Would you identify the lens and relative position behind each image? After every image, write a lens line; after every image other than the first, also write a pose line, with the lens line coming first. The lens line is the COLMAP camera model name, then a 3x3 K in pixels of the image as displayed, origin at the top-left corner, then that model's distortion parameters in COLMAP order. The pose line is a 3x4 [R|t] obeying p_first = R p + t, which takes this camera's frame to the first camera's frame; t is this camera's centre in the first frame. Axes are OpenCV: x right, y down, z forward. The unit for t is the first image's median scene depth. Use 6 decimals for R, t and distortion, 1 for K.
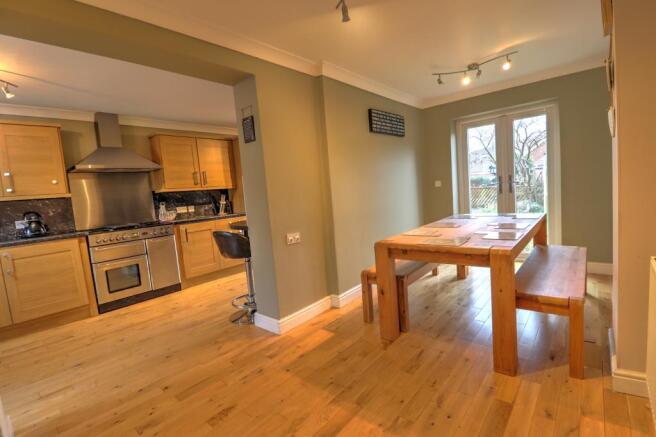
lens RADIAL K [[308.3, 0, 332.9], [0, 308.3, 218.3], [0, 0, 1]] dist [-0.006705, -0.008273]
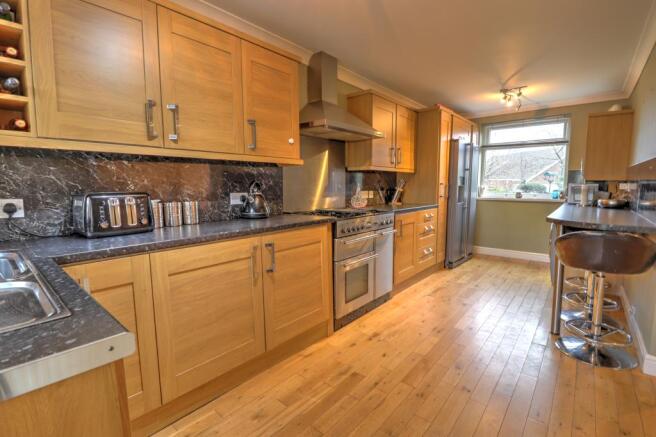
lens RADIAL K [[308.3, 0, 324.3], [0, 308.3, 218.5], [0, 0, 1]] dist [-0.006705, -0.008273]
pose [[0.997147, 0.072799, 0.019945, -0.811015], [-0.073071, 0.997239, 0.013222, 0.040664], [-0.018928, -0.014642, 0.999714, 0.286296]]
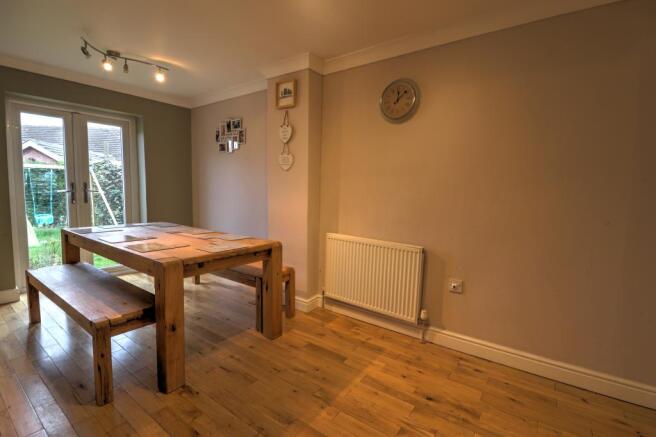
lens RADIAL K [[308.3, 0, 330.9], [0, 308.3, 217.9], [0, 0, 1]] dist [-0.006705, -0.008273]
pose [[-0.084942, -0.014878, 0.996275, -0.412428], [0.073549, 0.997067, 0.021160, -0.008272], [-0.993668, 0.075073, -0.083599, 0.450777]]
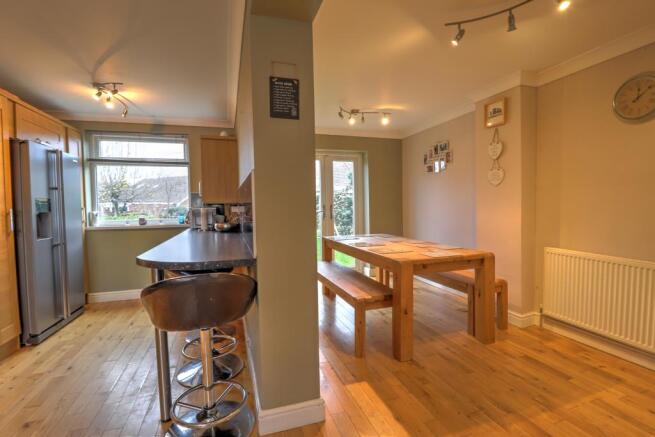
lens RADIAL K [[307.8, 0, 327.6], [0, 307.8, 218.5], [0, 0, 1]] dist [-0.006705, -0.008273]
pose [[0.510298, 0.033055, 0.859362, -0.554395], [0.056663, 0.995797, -0.071950, 0.000408], [-0.858129, 0.085410, 0.506280, 0.470369]]
